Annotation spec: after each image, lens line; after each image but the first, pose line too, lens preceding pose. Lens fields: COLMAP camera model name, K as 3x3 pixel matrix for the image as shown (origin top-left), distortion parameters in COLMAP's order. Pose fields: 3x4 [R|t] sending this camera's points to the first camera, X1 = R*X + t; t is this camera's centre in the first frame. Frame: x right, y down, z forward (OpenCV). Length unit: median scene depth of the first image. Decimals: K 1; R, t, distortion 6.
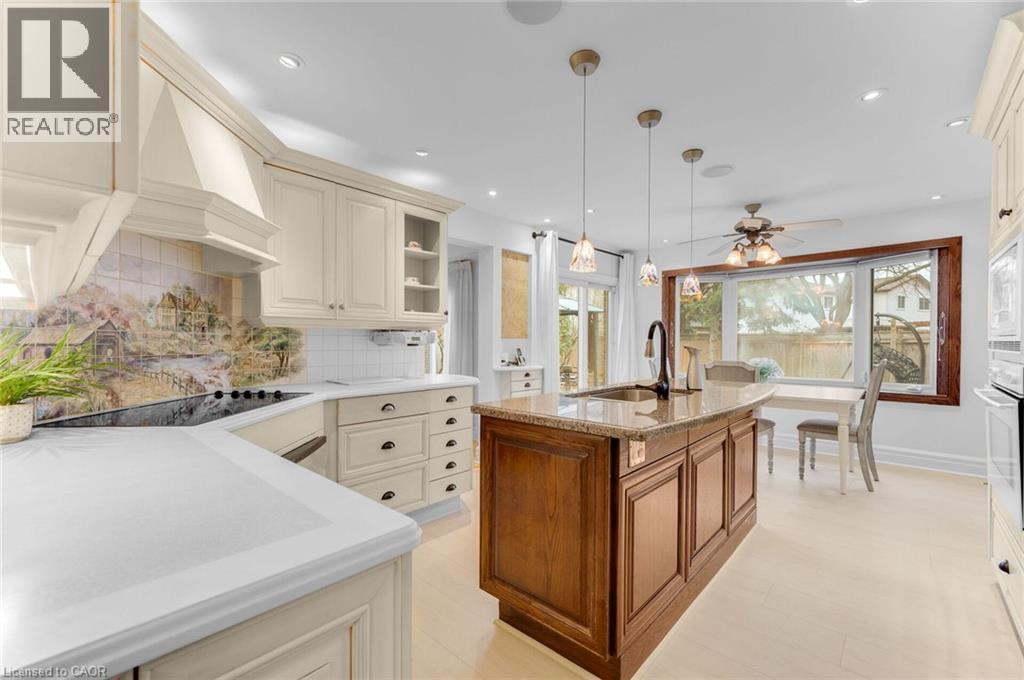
lens RADIAL K [[429.3, 0, 511.8], [0, 429.3, 342.2], [0, 0, 1]] dist [-0.000524, -0.000067]
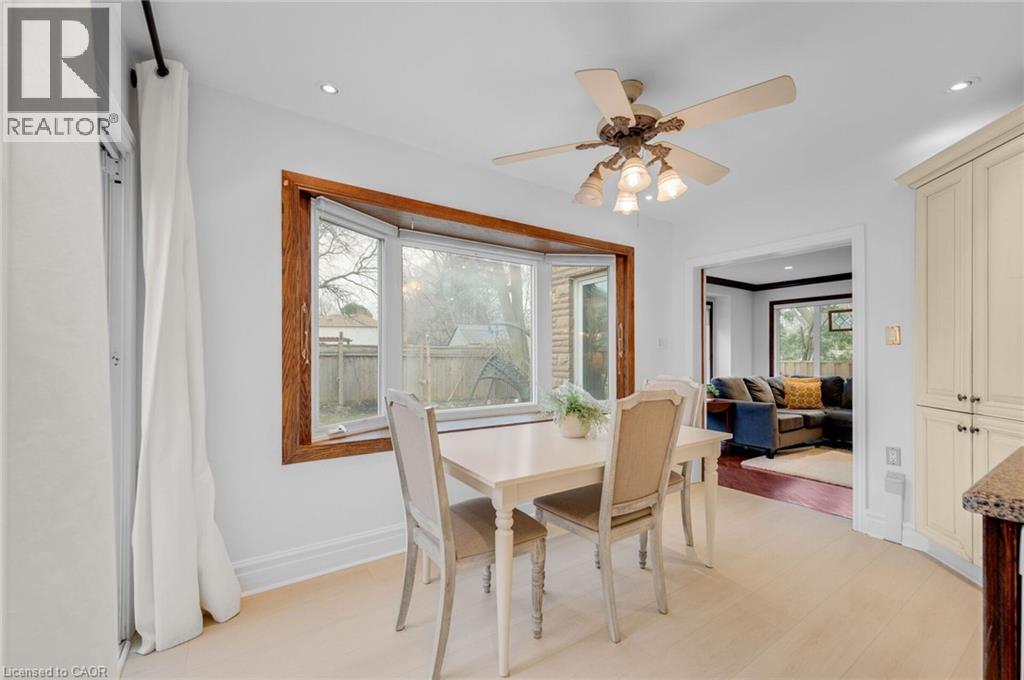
lens RADIAL K [[422.8, 0, 513.8], [0, 422.8, 354.7], [0, 0, 1]] dist [-0.001279, -0.000054]
pose [[0.237031, 0.001016, 0.971502, 0.055215], [-0.001504, 0.999999, -0.000679, 0.004082], [-0.971501, -0.001300, 0.237032, 1.738939]]
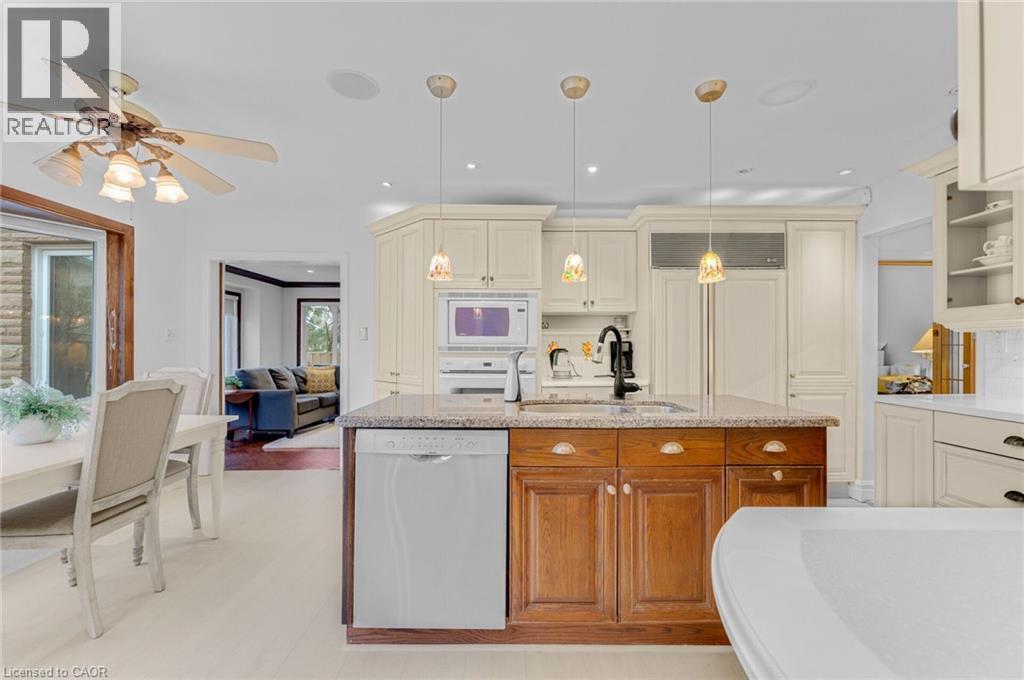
lens RADIAL K [[425.5, 0, 516.8], [0, 425.5, 344.4], [0, 0, 1]] dist [-0.001409, -0.000301]
pose [[-0.686861, 0.003726, 0.726779, -0.229137], [-0.002627, 0.999968, -0.007610, 0.002493], [-0.726784, -0.007136, -0.686829, 1.719520]]
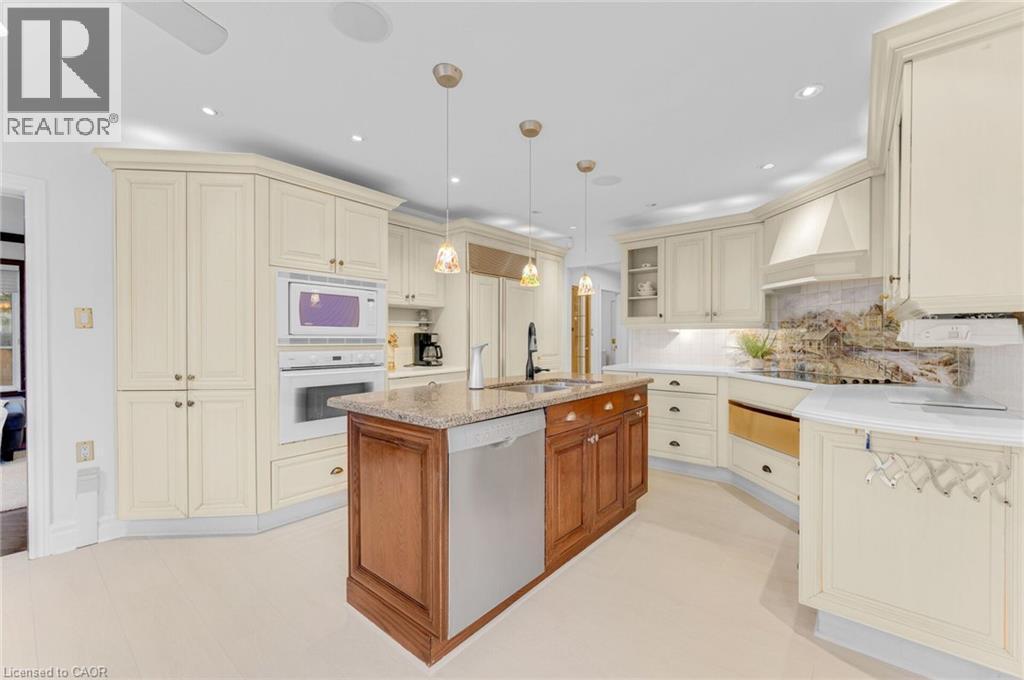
lens RADIAL K [[413.9, 0, 512.0], [0, 413.9, 340.0], [0, 0, 1]] dist [-0.001314, -0.000108]
pose [[-0.998825, -0.000463, -0.048467, 0.429493], [-0.000674, 0.999990, 0.004348, -0.001683], [0.048465, 0.004375, -0.998815, 2.087892]]
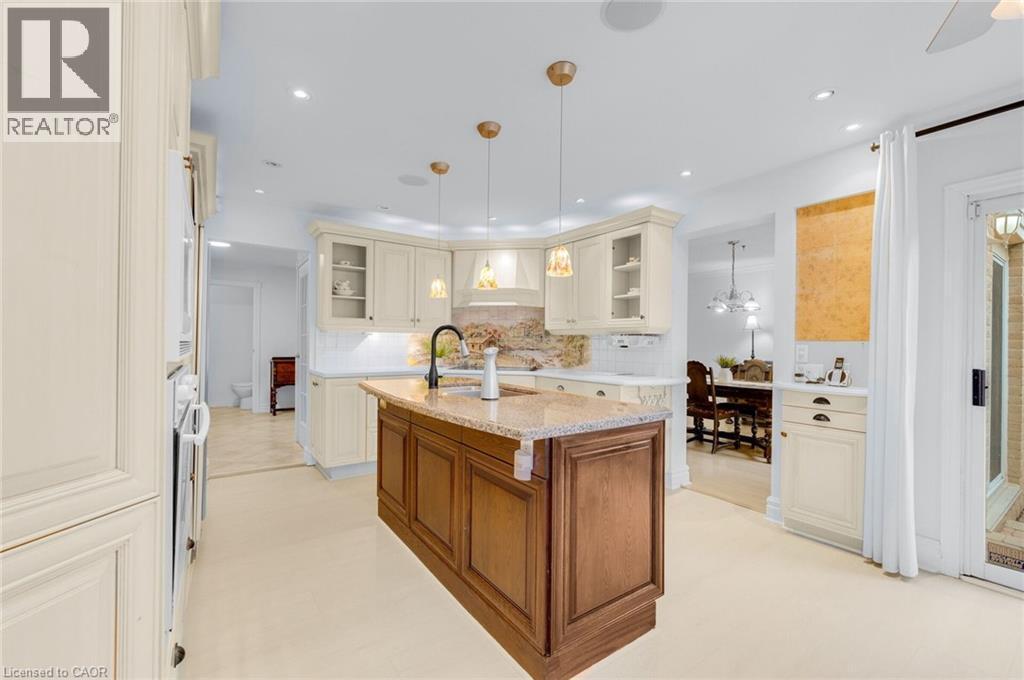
lens RADIAL K [[429.3, 0, 511.8], [0, 429.3, 342.2], [0, 0, 1]] dist [-0.000524, -0.000067]
pose [[-0.220318, -0.002678, -0.975424, 1.370504], [-0.011715, 0.999931, -0.000100, -0.003090], [0.975358, 0.011405, -0.220335, 1.330887]]
